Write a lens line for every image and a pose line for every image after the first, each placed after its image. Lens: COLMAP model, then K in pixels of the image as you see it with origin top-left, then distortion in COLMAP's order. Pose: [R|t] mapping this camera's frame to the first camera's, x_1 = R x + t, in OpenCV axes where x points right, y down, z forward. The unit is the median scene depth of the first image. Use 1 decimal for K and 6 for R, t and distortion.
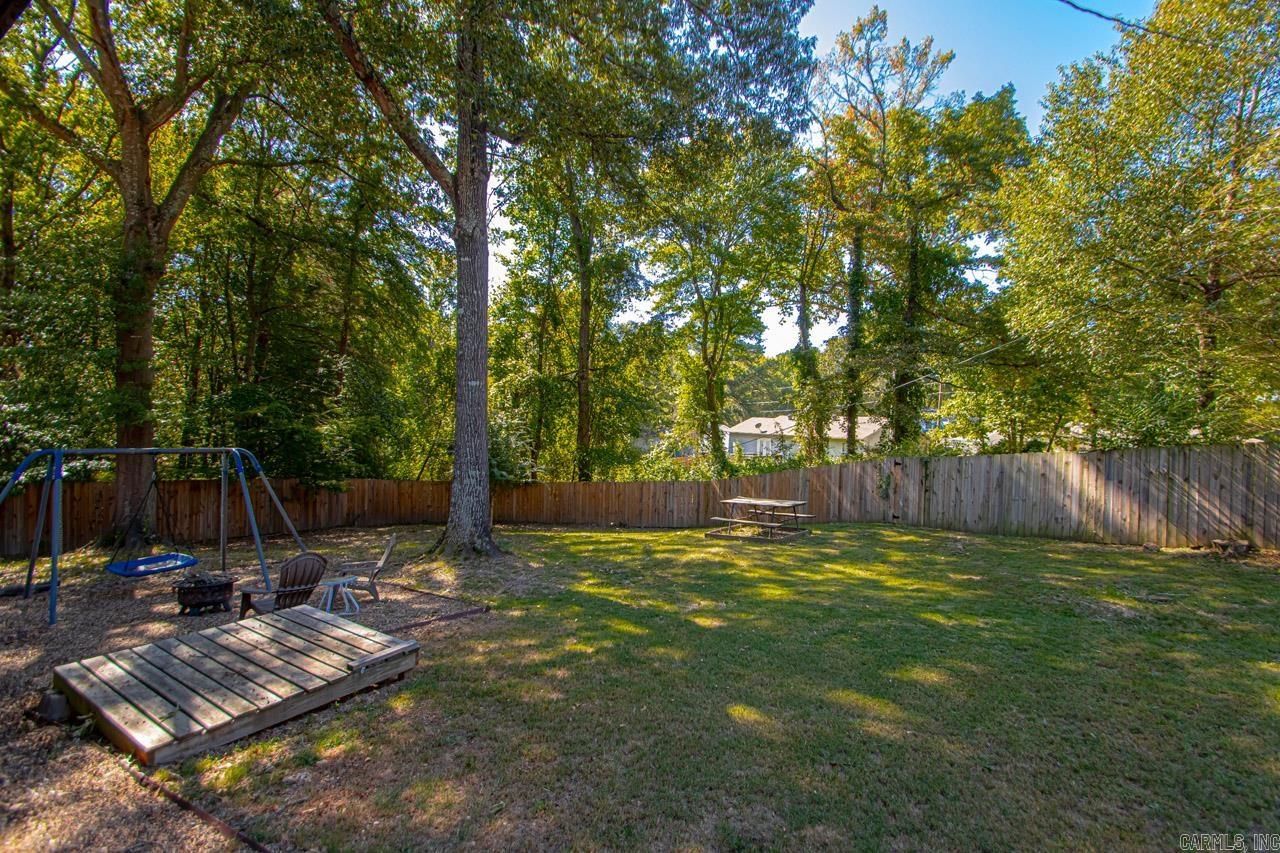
lens RADIAL K [[598.2, 0, 648.8], [0, 598.2, 422.2], [0, 0, 1]] dist [0.022820, -0.020969]
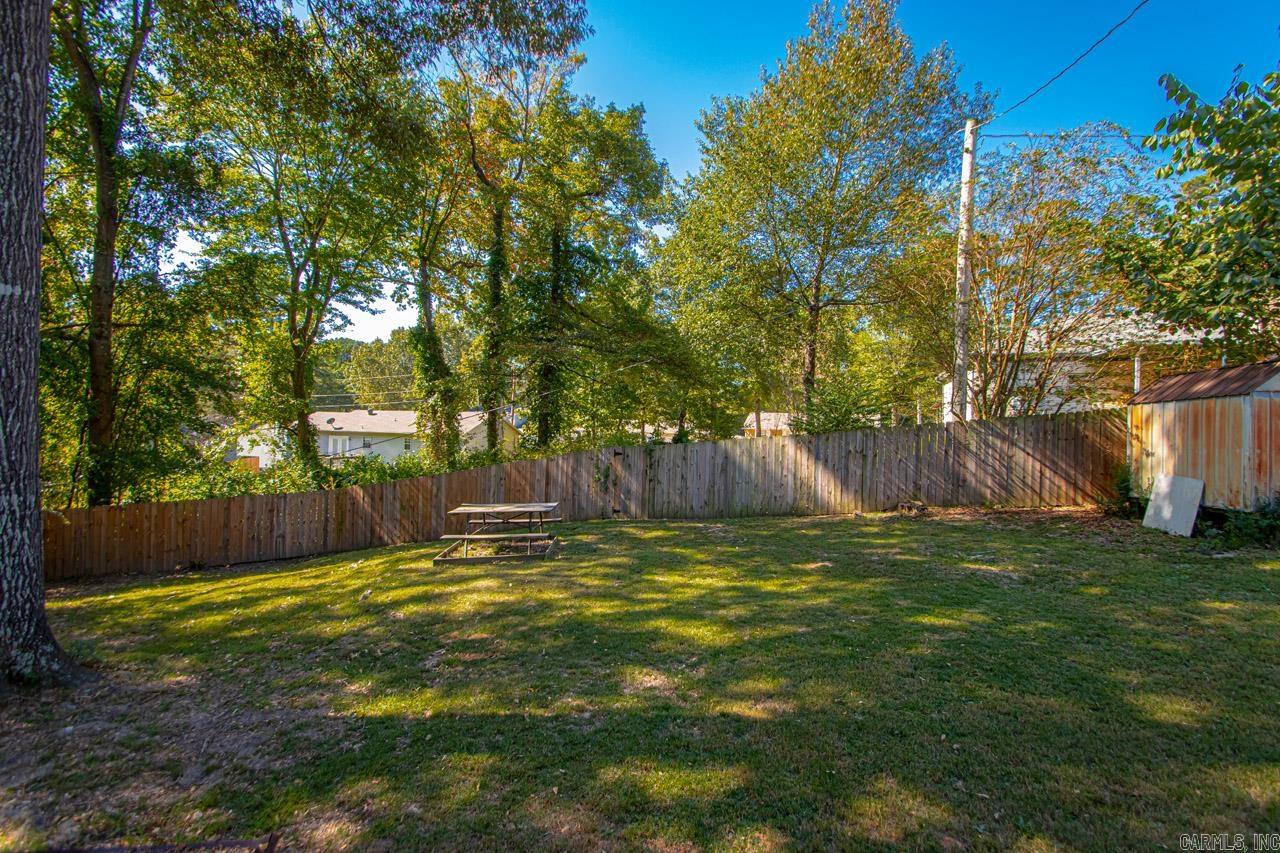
lens RADIAL K [[598.2, 0, 648.8], [0, 598.2, 422.2], [0, 0, 1]] dist [0.022820, -0.020969]
pose [[0.742190, 0.003011, 0.670183, -0.163343], [-0.003681, 0.999993, -0.000416, 0.019231], [-0.670180, -0.002158, 0.742196, 0.261706]]
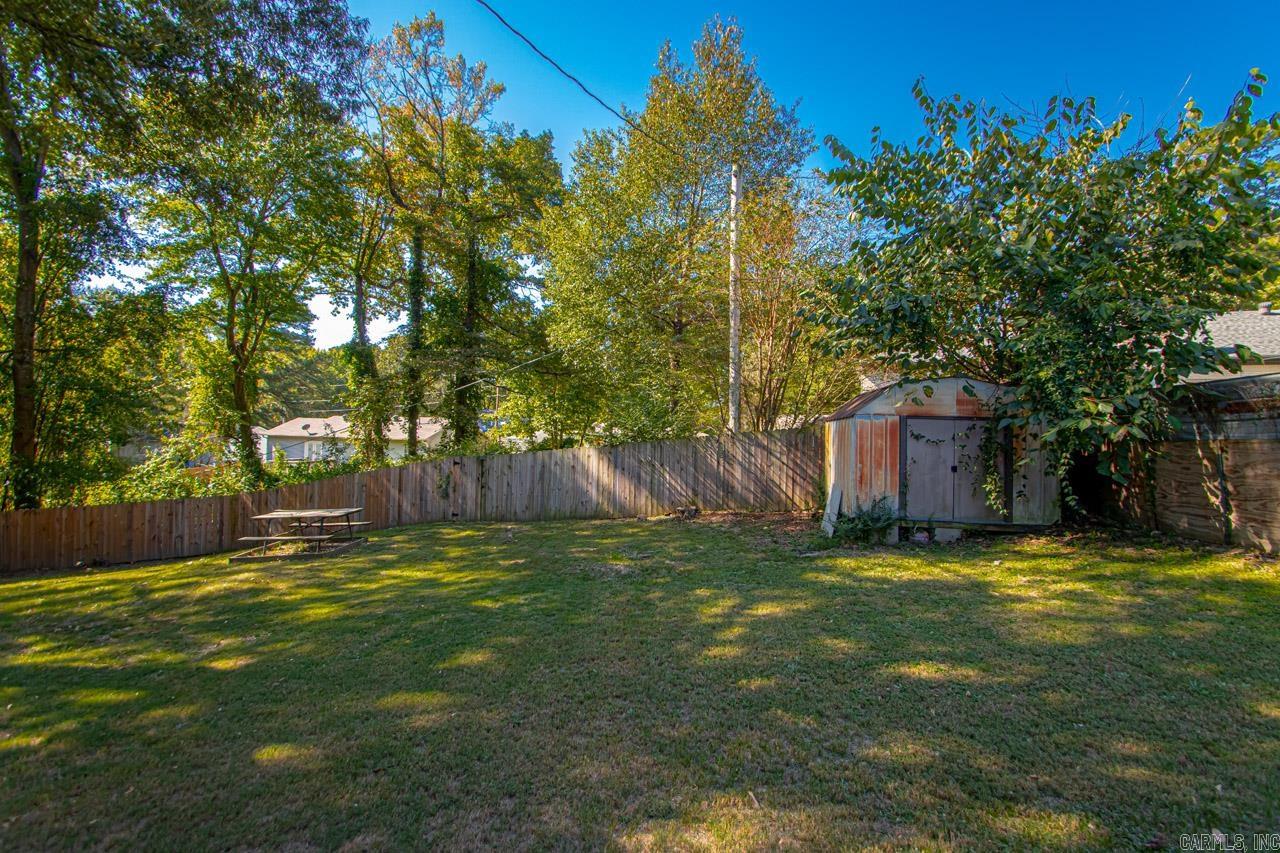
lens RADIAL K [[598.2, 0, 648.8], [0, 598.2, 422.2], [0, 0, 1]] dist [0.022820, -0.020969]
pose [[0.766127, -0.002533, 0.642685, 0.002784], [0.003107, 0.999995, 0.000238, -0.000886], [-0.642682, 0.001814, 0.766131, -0.009652]]
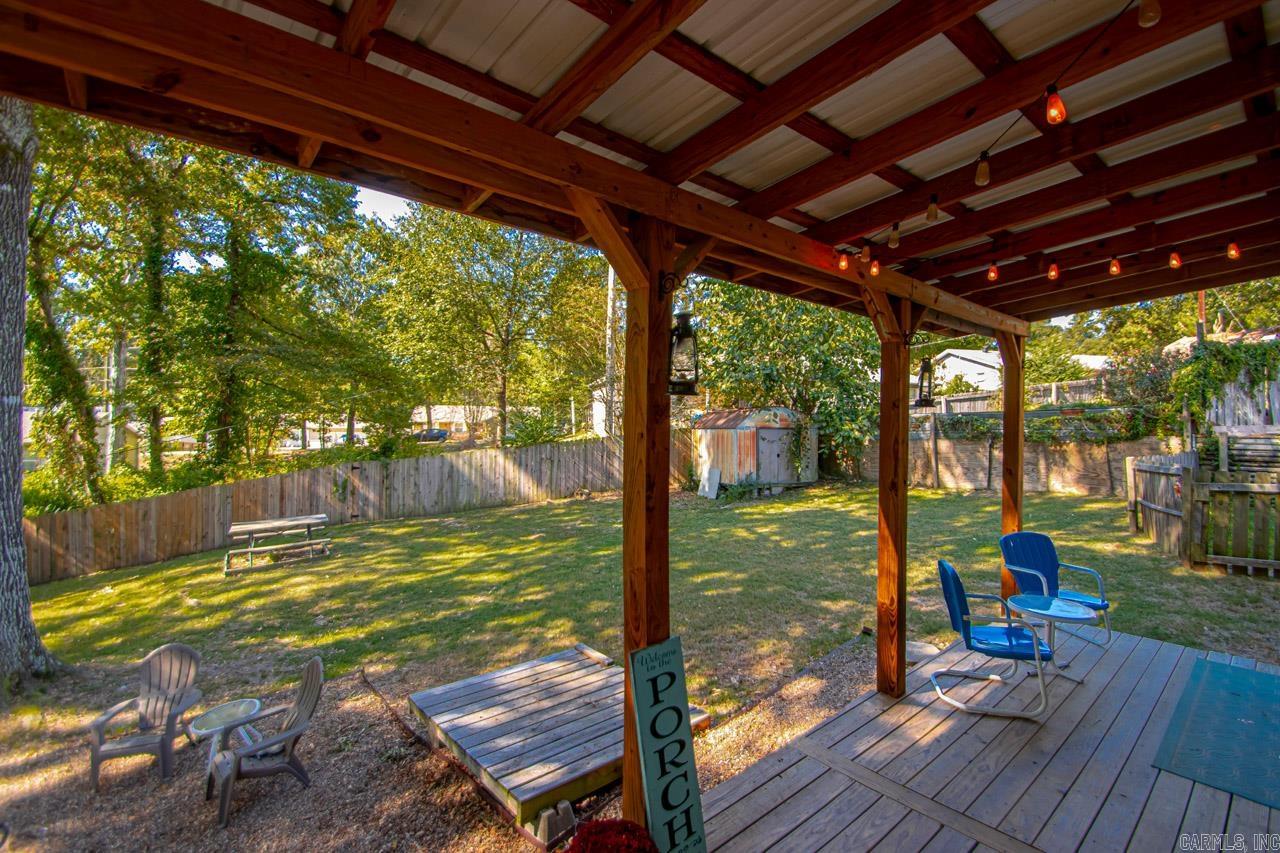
lens RADIAL K [[598.2, 0, 648.8], [0, 598.2, 422.2], [0, 0, 1]] dist [0.022820, -0.020969]
pose [[0.276479, -0.022499, 0.960757, -0.472113], [0.002392, 0.999739, 0.022724, -0.037735], [-0.961017, -0.003985, 0.276460, 0.161882]]
